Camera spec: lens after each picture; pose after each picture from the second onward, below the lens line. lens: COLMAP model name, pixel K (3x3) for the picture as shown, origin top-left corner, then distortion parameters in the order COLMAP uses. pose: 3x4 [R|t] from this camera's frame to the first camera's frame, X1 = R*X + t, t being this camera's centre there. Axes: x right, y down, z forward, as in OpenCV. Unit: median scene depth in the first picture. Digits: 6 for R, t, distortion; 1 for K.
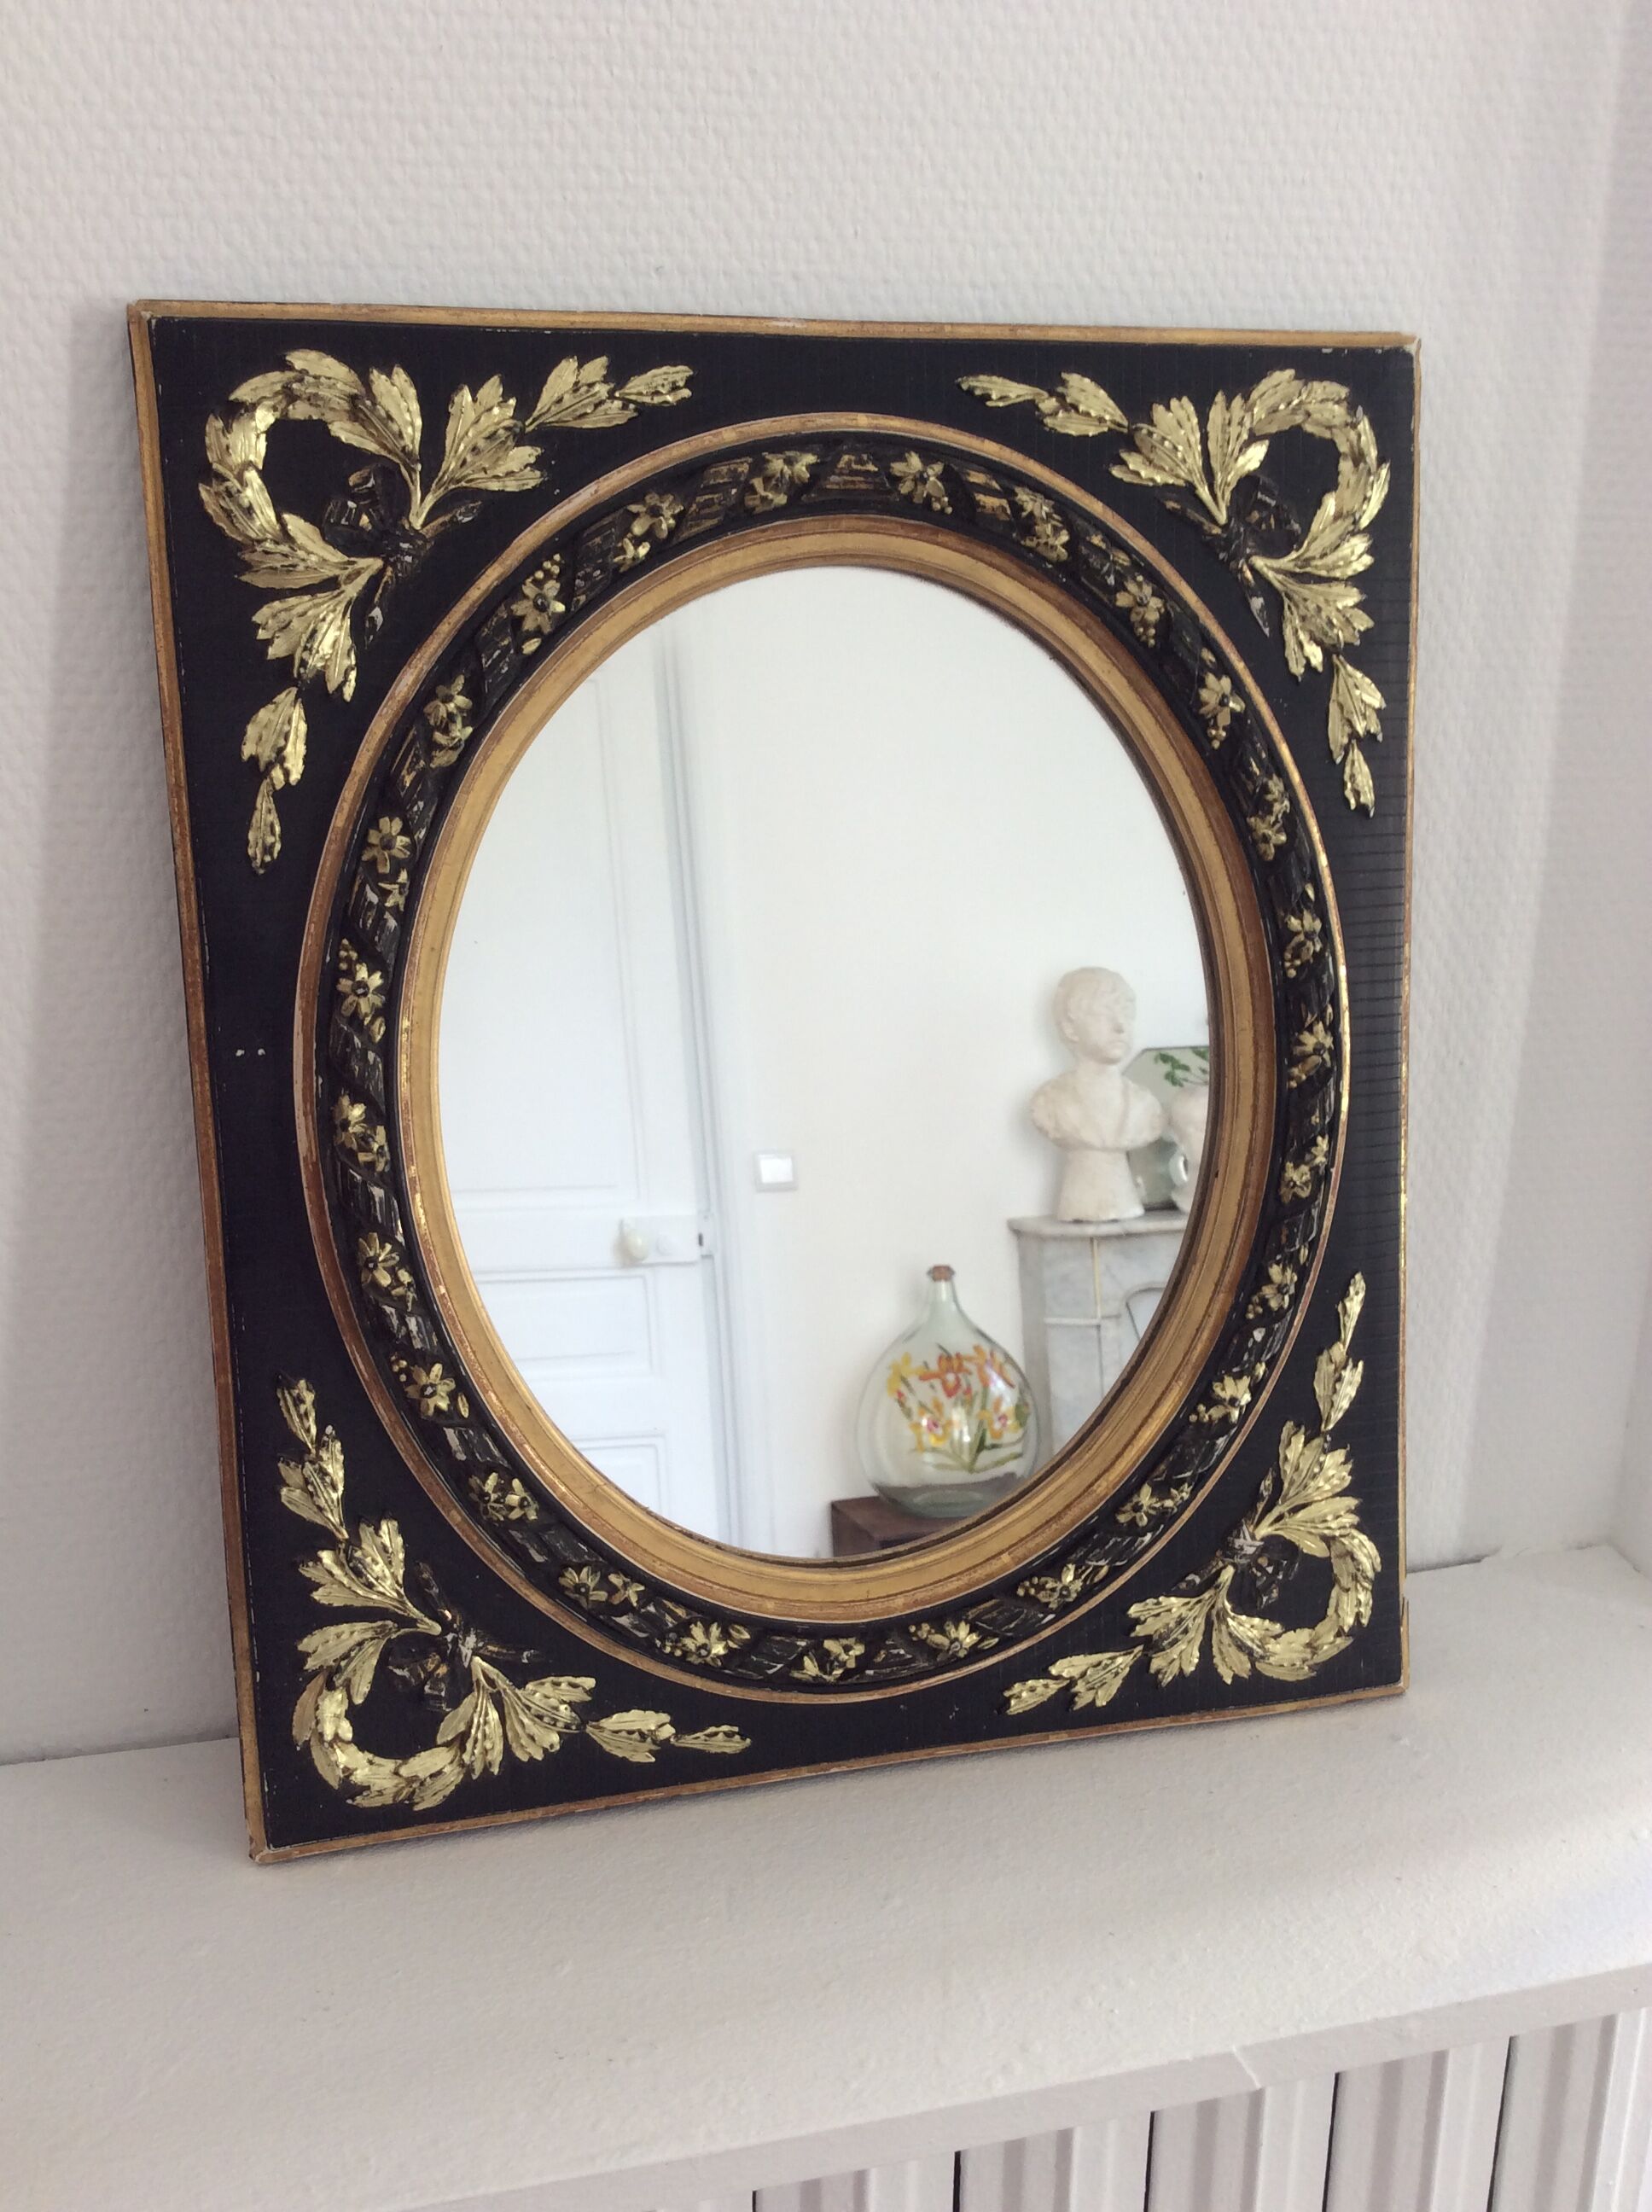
lens RADIAL K [[2067.9, 0, 827.0], [0, 2067.9, 1138.4], [0, 0, 1]] dist [0.127530, -0.381324]
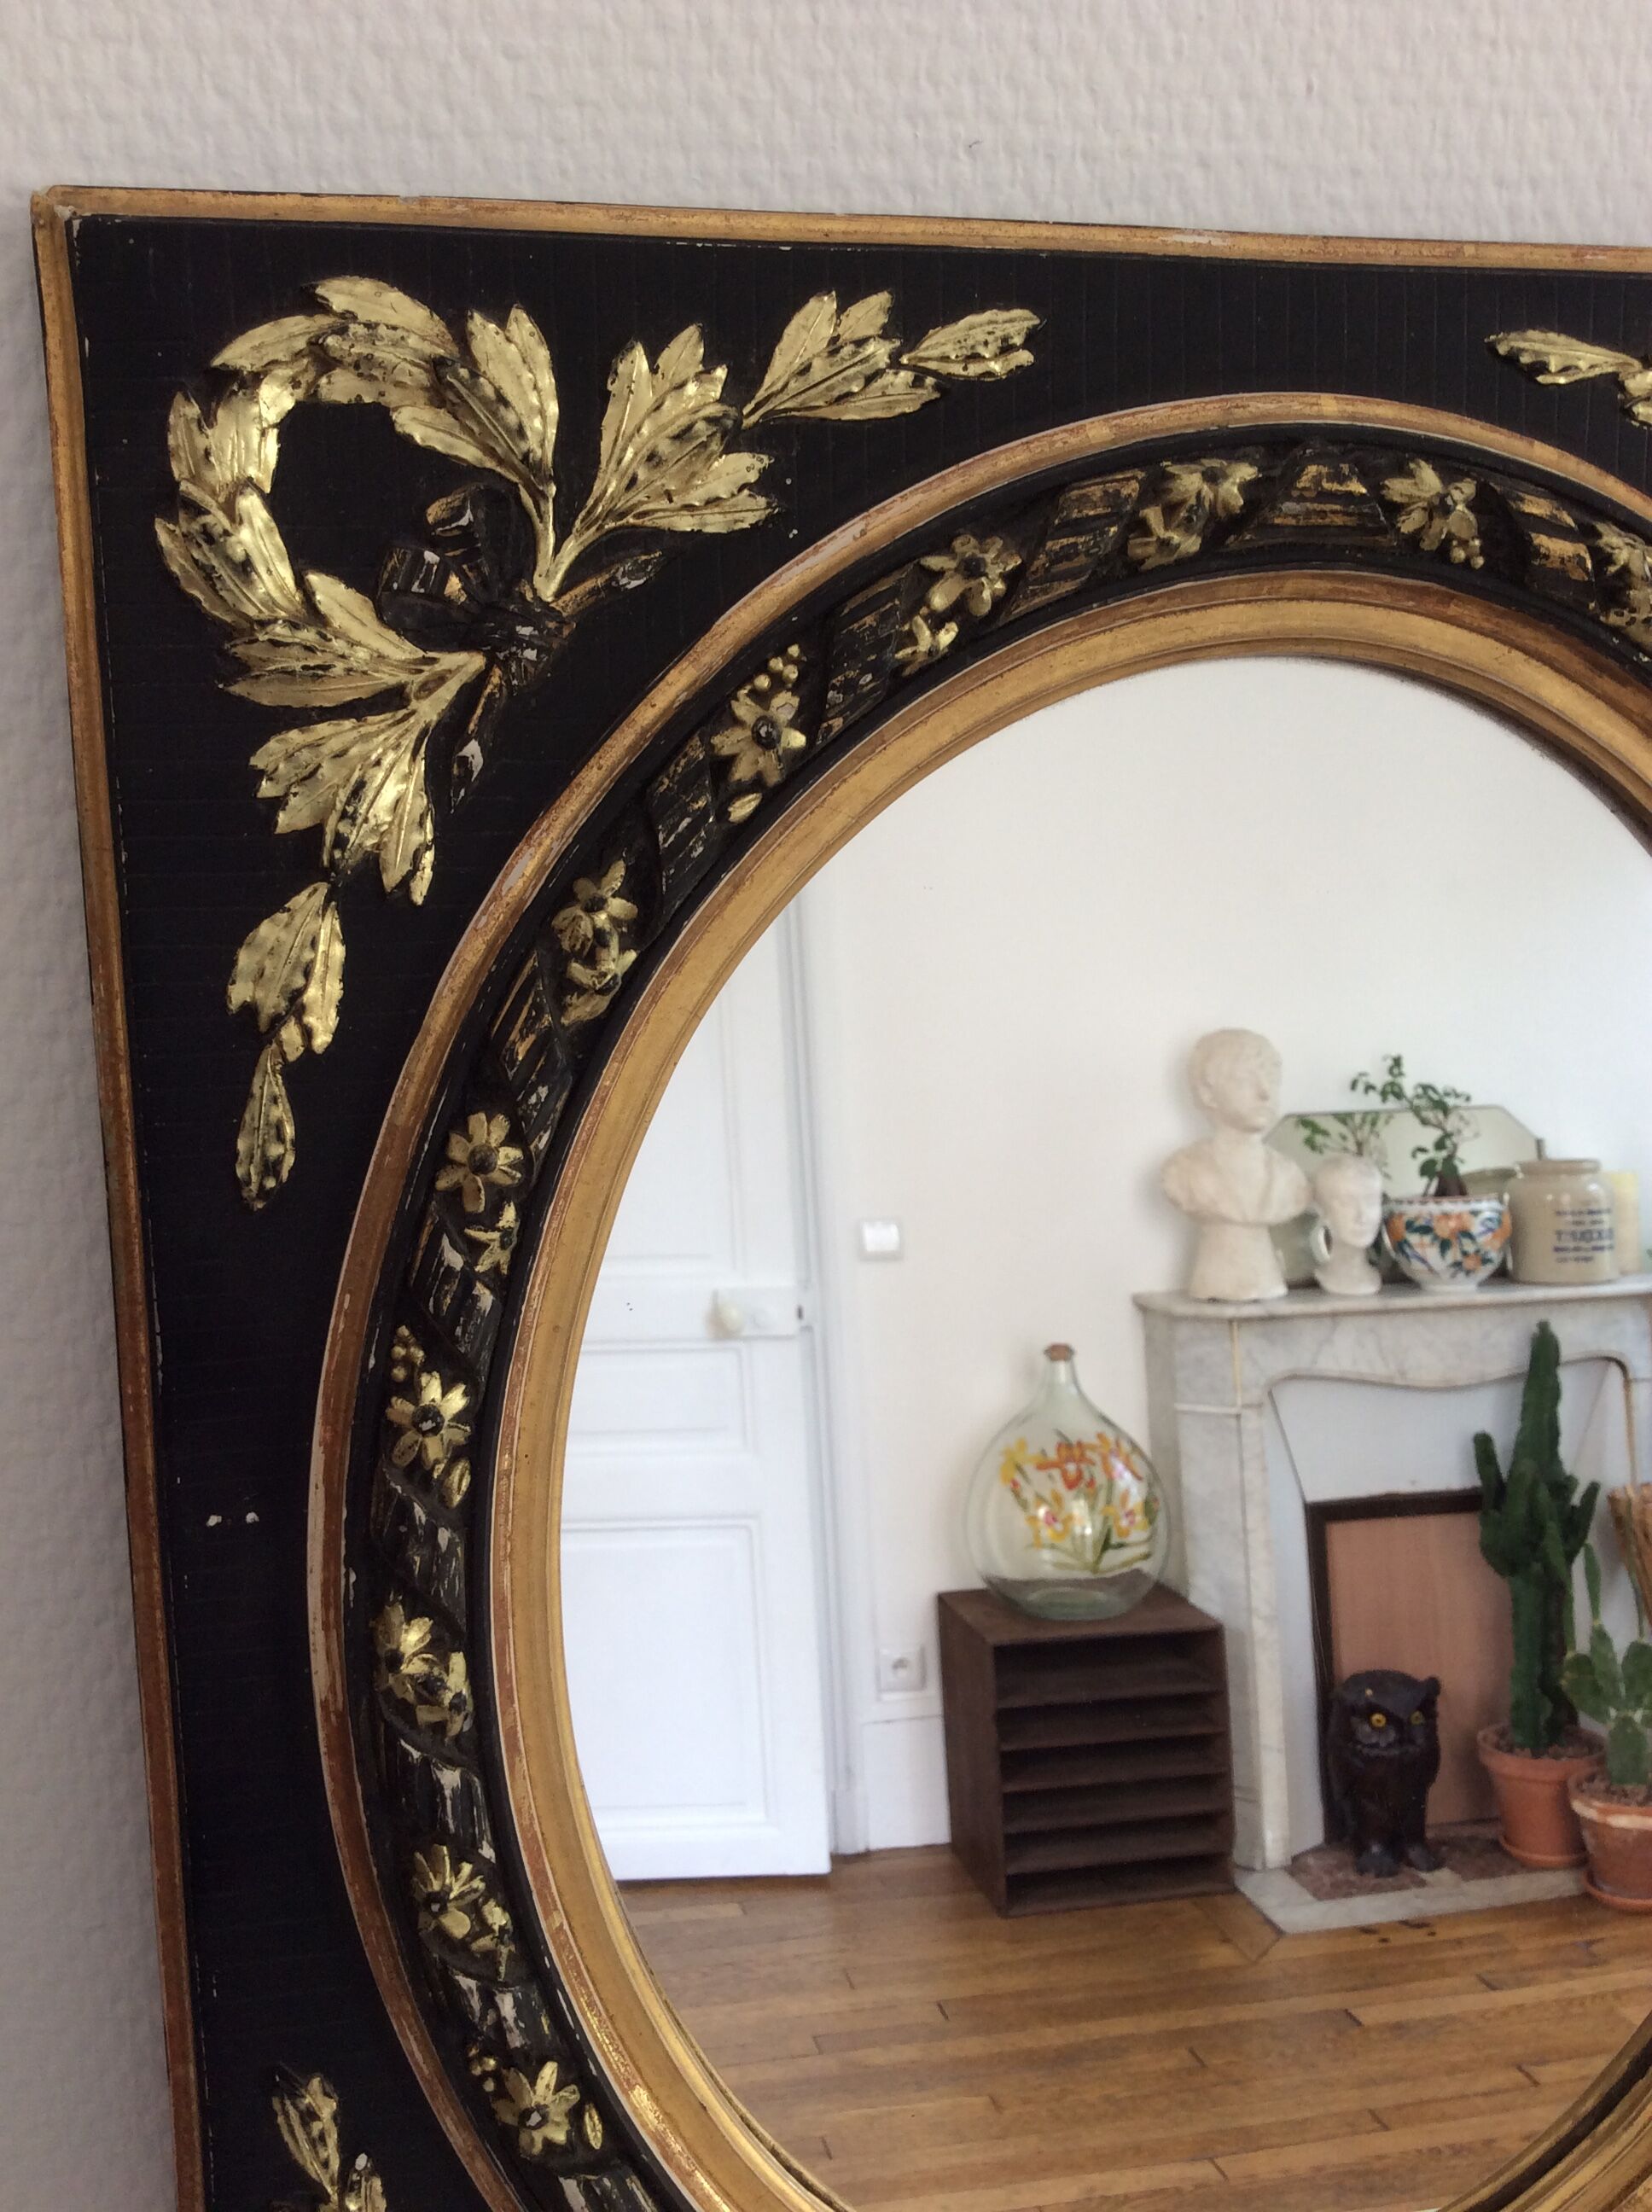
lens RADIAL K [[2047.2, 0, 798.6], [0, 2047.2, 1106.6], [0, 0, 1]] dist [0.098391, -0.270048]
pose [[0.998537, 0.014691, -0.052032, -0.097409], [-0.015817, 0.999648, -0.021296, -0.144268], [0.051700, 0.022087, 0.998418, 0.451920]]
